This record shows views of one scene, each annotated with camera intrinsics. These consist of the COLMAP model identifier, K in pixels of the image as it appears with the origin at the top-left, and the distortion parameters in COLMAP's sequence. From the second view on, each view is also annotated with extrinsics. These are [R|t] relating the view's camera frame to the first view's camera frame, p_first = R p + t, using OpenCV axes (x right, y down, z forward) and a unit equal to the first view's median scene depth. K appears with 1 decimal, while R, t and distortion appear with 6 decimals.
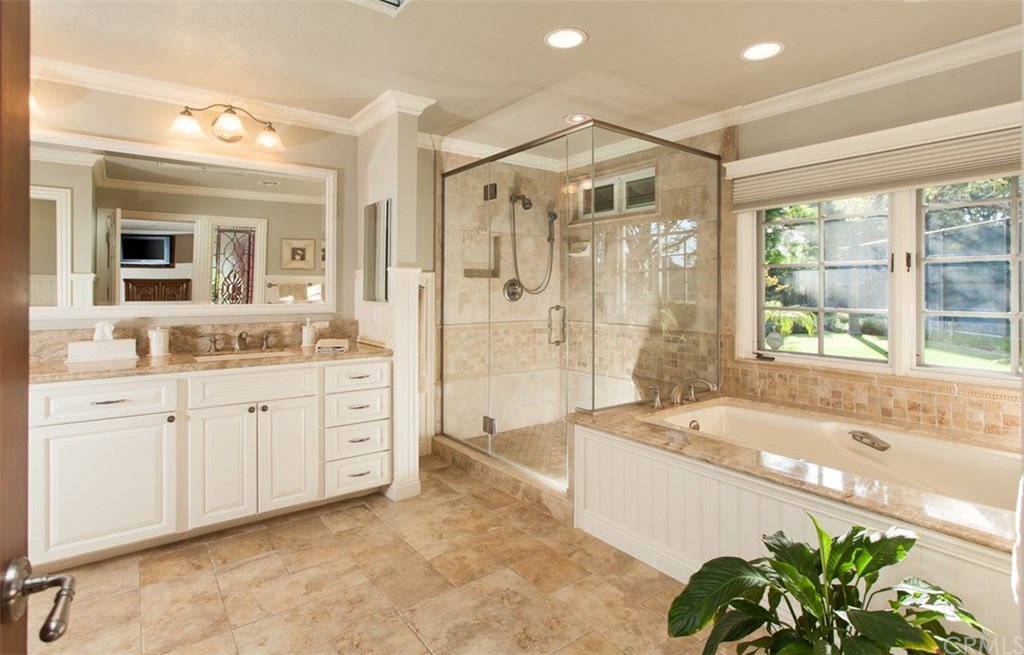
lens RADIAL K [[492.7, 0, 512.0], [0, 492.7, 327.5], [0, 0, 1]] dist [-0.002775, -0.000284]
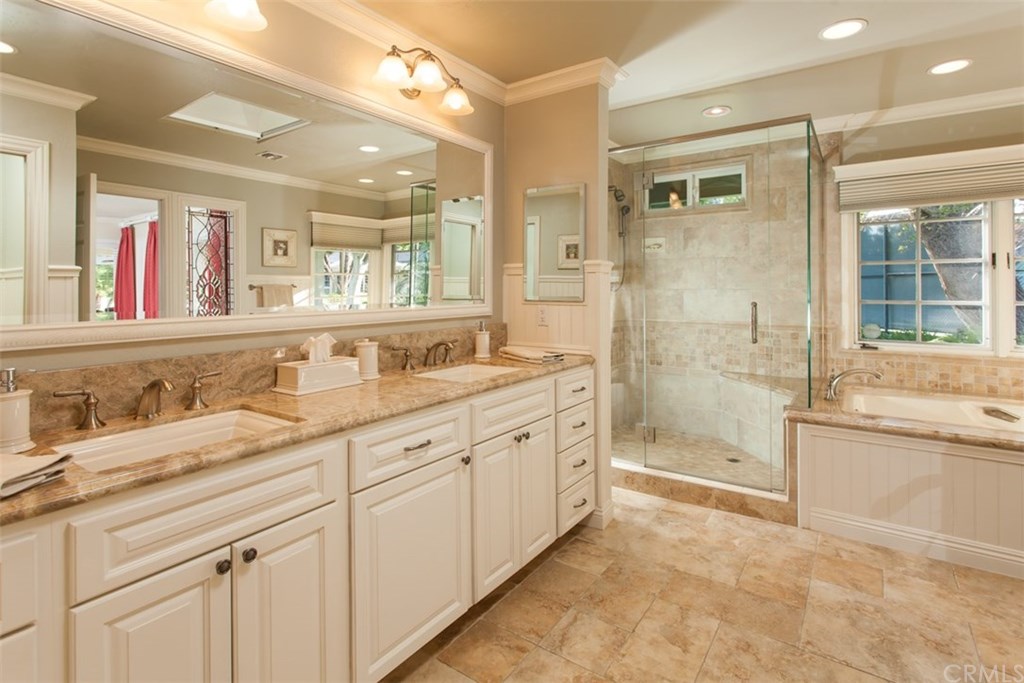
lens RADIAL K [[508.6, 0, 512.2], [0, 508.6, 333.3], [0, 0, 1]] dist [-0.004388, -0.000611]
pose [[0.956814, -0.036765, 0.288367, -0.655951], [0.034380, 0.999320, 0.013334, -0.013723], [-0.288662, -0.002844, 0.957427, 0.185328]]
